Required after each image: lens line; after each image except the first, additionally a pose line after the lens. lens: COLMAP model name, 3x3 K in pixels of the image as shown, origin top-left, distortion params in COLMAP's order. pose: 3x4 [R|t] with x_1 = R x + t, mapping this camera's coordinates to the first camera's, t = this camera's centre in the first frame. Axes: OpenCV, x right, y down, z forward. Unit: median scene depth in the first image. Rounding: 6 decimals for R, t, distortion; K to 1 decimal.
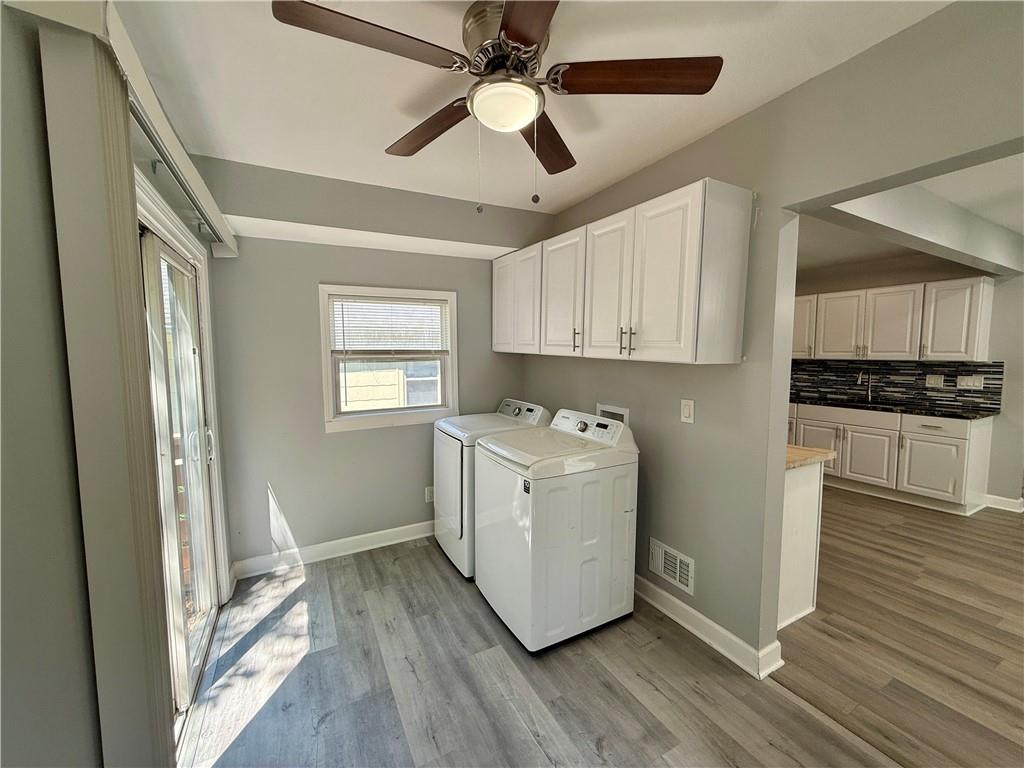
lens RADIAL K [[412.2, 0, 512.0], [0, 412.2, 384.0], [0, 0, 1]] dist [-0.001419, -0.000207]
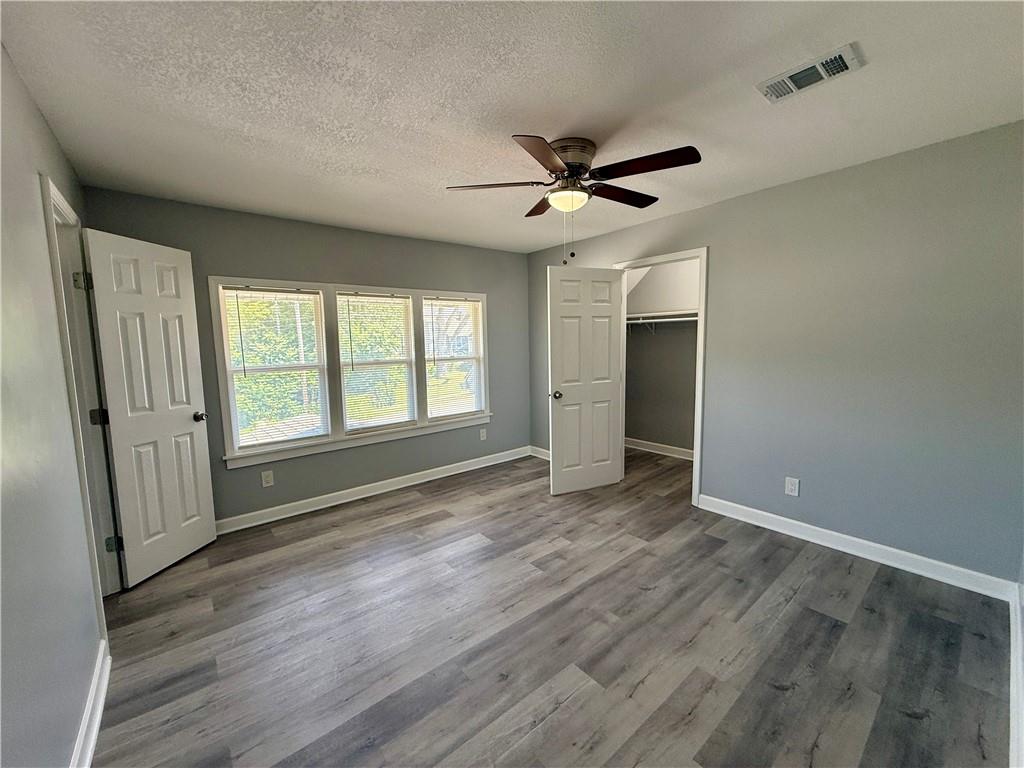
lens RADIAL K [[412.2, 0, 512.0], [0, 412.2, 384.0], [0, 0, 1]] dist [-0.001419, -0.000207]
pose [[-0.199649, -0.083073, 0.976340, -1.213642], [0.100593, 0.989398, 0.104754, -0.067119], [-0.974690, 0.119127, -0.189176, 1.706215]]
